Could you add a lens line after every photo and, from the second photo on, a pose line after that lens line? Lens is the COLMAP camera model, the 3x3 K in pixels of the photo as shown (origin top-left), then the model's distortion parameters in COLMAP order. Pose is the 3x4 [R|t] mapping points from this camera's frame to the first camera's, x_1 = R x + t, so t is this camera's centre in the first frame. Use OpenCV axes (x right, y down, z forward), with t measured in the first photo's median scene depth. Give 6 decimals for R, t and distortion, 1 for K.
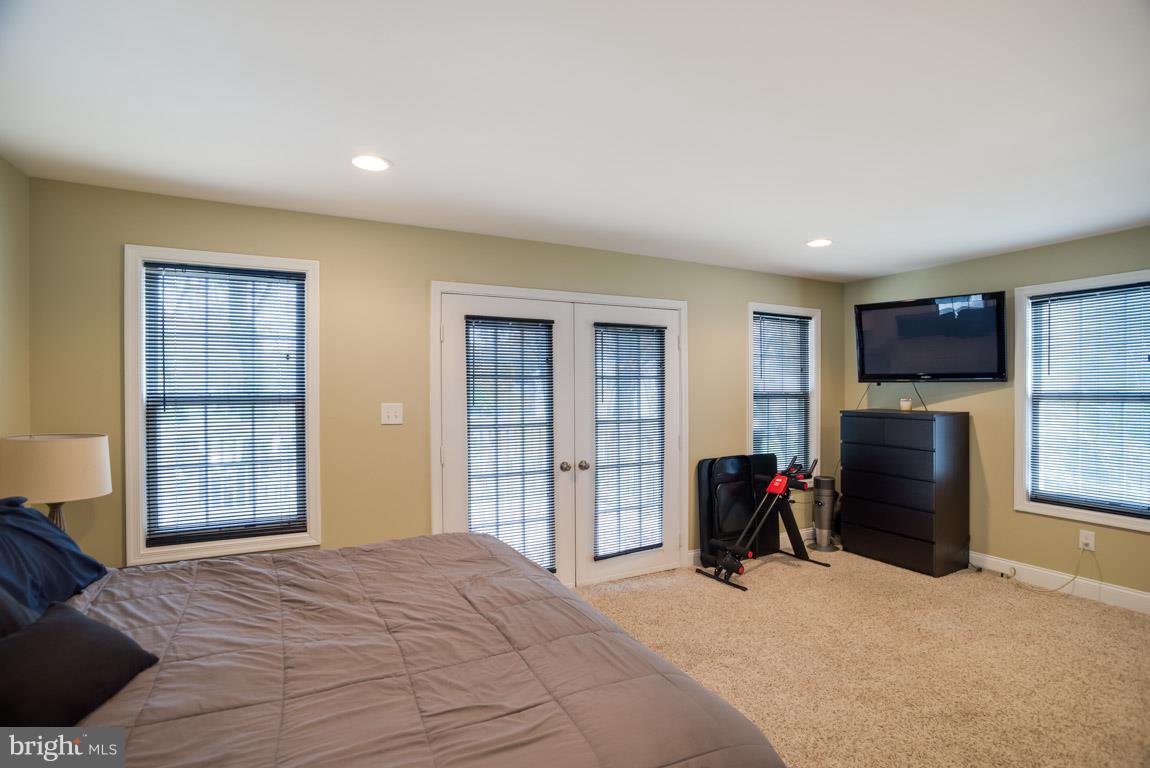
lens RADIAL K [[567.5, 0, 580.4], [0, 567.5, 385.7], [0, 0, 1]] dist [-0.065014, 0.032533]
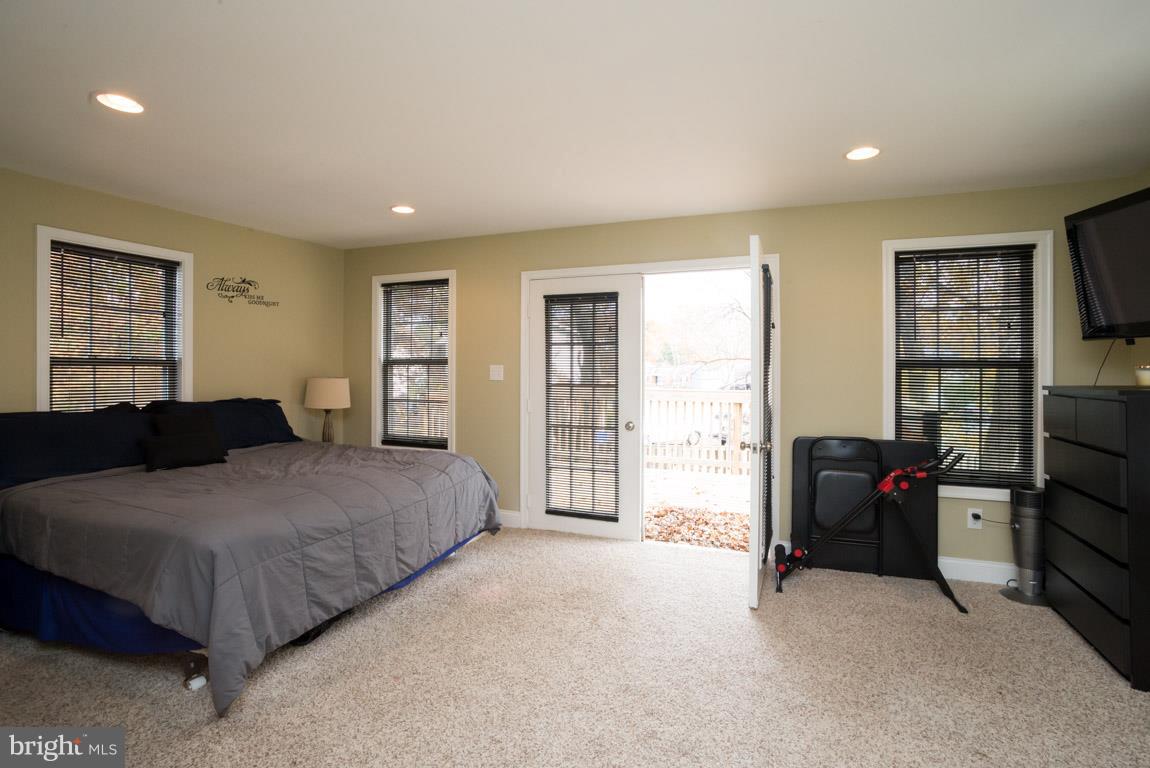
lens RADIAL K [[567.5, 0, 580.4], [0, 567.5, 385.7], [0, 0, 1]] dist [-0.065014, 0.032533]
pose [[0.633445, 0.024836, -0.773389, 0.748010], [-0.004302, 0.999582, 0.028576, 0.034997], [0.773776, -0.014774, 0.633287, 0.244687]]
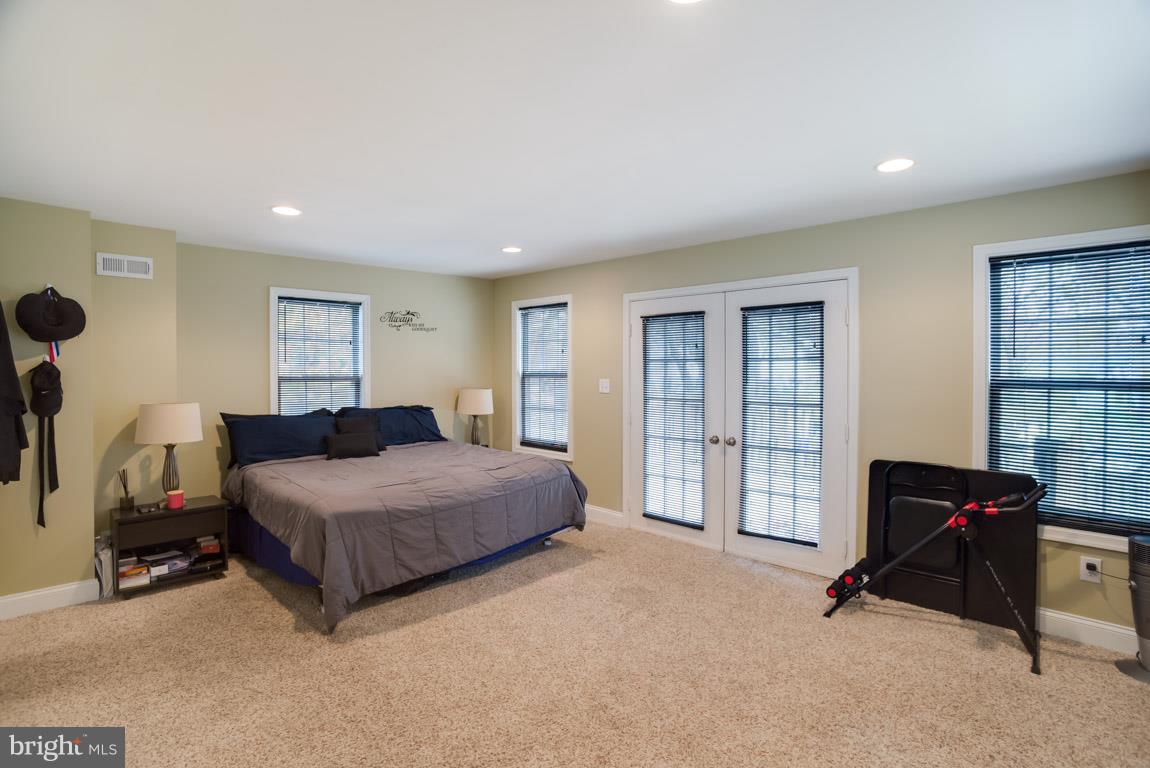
lens RADIAL K [[572.3, 0, 579.1], [0, 572.3, 388.3], [0, 0, 1]] dist [-0.059353, 0.034041]
pose [[0.298223, 0.033745, -0.953900, 0.967829], [0.000053, 0.999374, 0.035370, 0.000742], [0.954496, -0.010599, 0.298035, 0.410663]]
